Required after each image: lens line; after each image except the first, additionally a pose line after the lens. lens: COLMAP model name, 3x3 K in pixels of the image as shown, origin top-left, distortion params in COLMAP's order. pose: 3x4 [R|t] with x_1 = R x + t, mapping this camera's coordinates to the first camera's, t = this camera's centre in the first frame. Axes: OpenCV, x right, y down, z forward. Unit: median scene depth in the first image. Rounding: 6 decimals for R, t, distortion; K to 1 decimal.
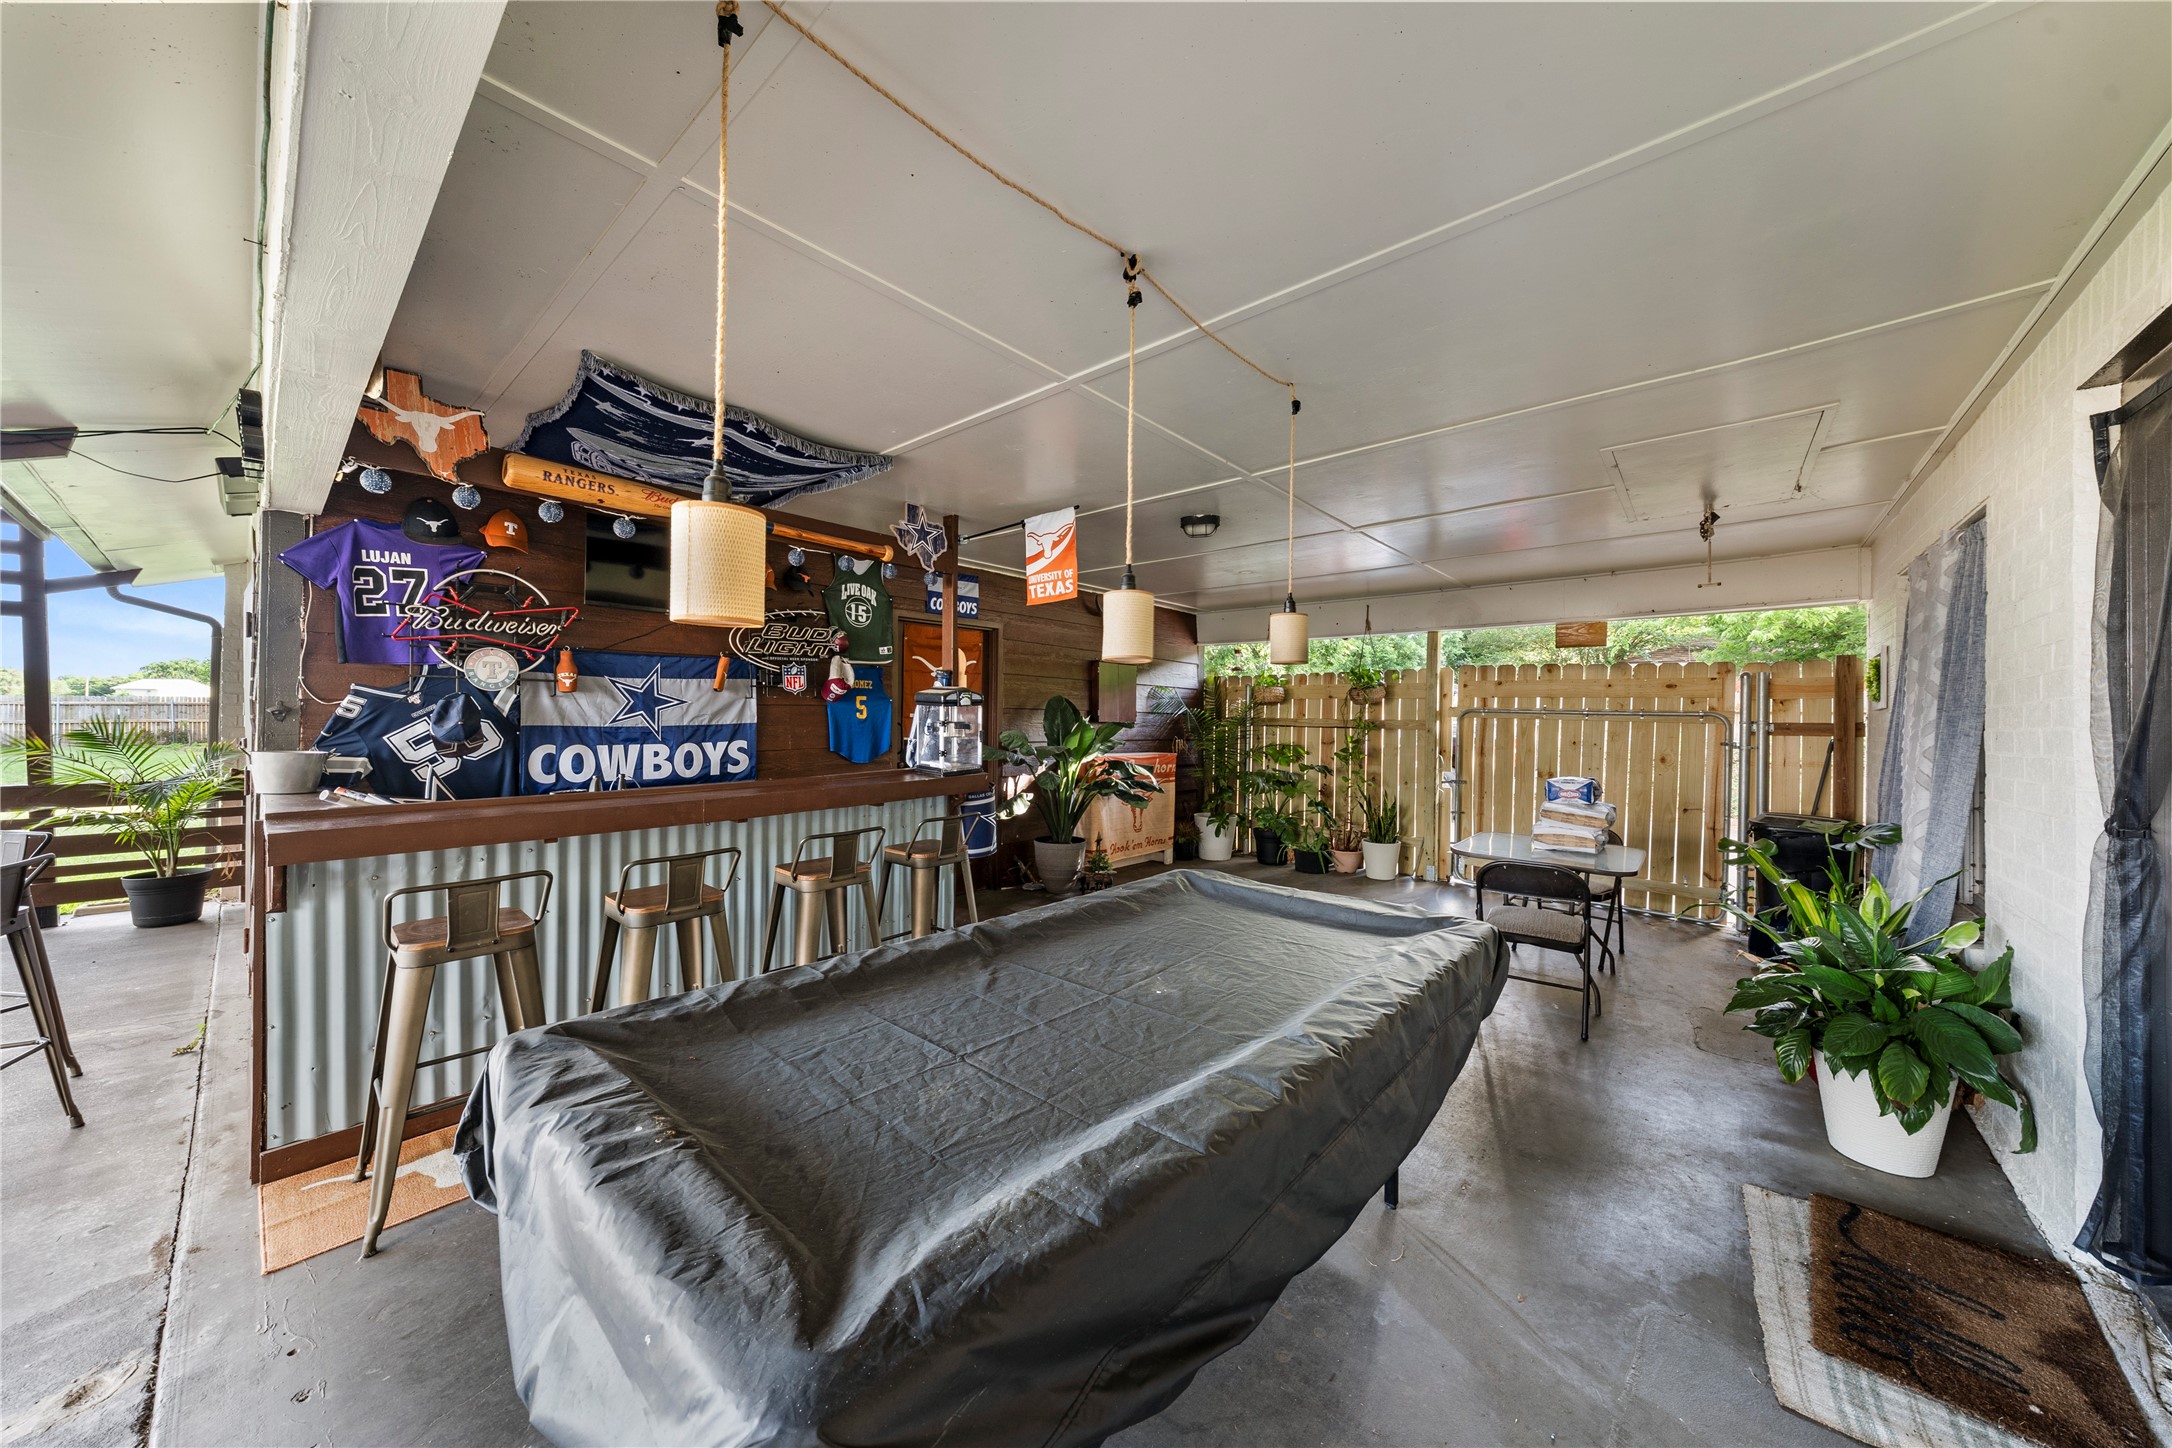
lens RADIAL K [[752.6, 0, 1079.3], [0, 752.6, 717.7], [0, 0, 1]] dist [-0.004096, 0.000643]
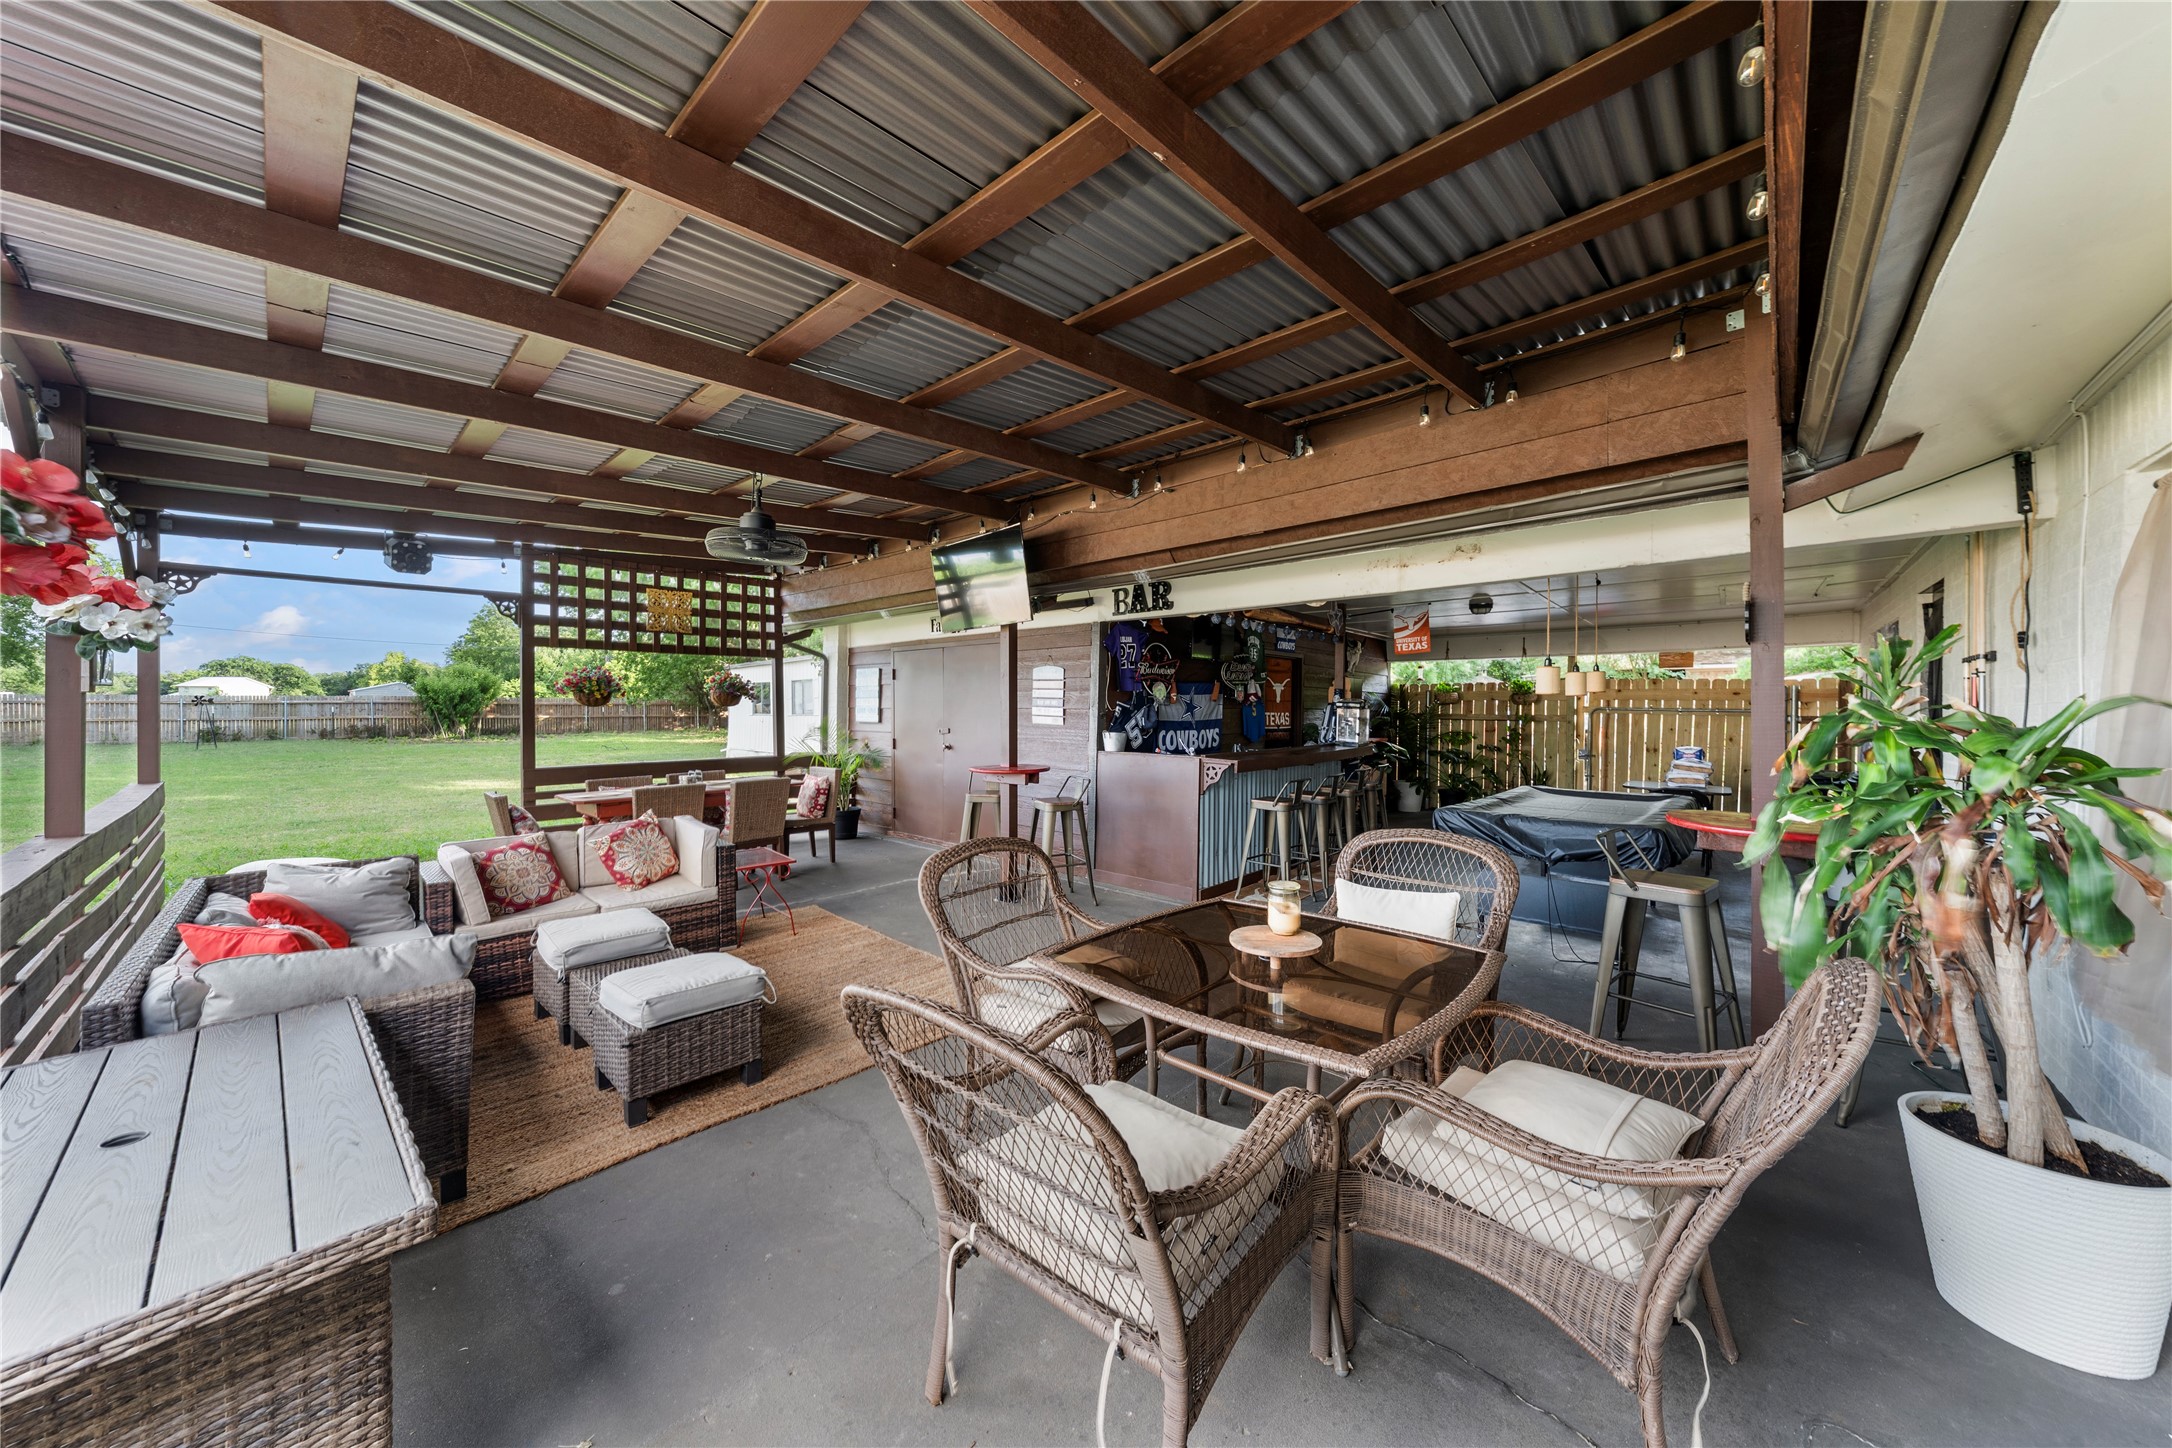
lens RADIAL K [[752.6, 0, 1084.0], [0, 752.6, 715.4], [0, 0, 1]] dist [-0.004096, 0.000643]
pose [[0.999893, -0.003177, -0.014282, -0.626586], [0.003260, 0.999978, 0.005757, -0.009959], [0.014263, -0.005803, 0.999881, -0.670482]]
